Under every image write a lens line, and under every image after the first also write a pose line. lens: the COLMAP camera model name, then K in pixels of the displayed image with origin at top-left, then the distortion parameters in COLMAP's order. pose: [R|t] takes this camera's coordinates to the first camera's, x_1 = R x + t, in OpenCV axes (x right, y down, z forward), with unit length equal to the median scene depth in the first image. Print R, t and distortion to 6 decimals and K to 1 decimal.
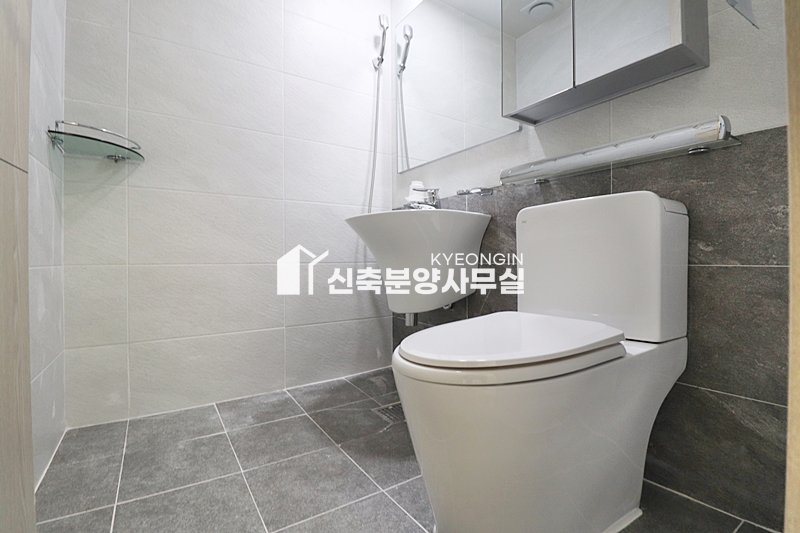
lens RADIAL K [[370.4, 0, 398.5], [0, 370.4, 264.6], [0, 0, 1]] dist [-0.010890, -0.005233]
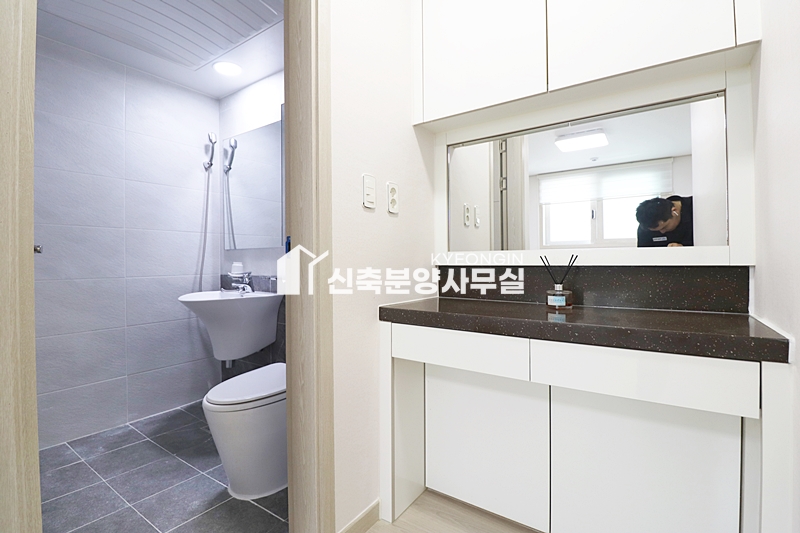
lens RADIAL K [[370.4, 0, 401.4], [0, 370.4, 266.9], [0, 0, 1]] dist [-0.010890, -0.005233]
pose [[0.926179, -0.002366, 0.377077, 0.110854], [0.003004, 0.999995, -0.001104, -0.230274], [-0.377073, 0.002155, 0.926181, -0.616180]]
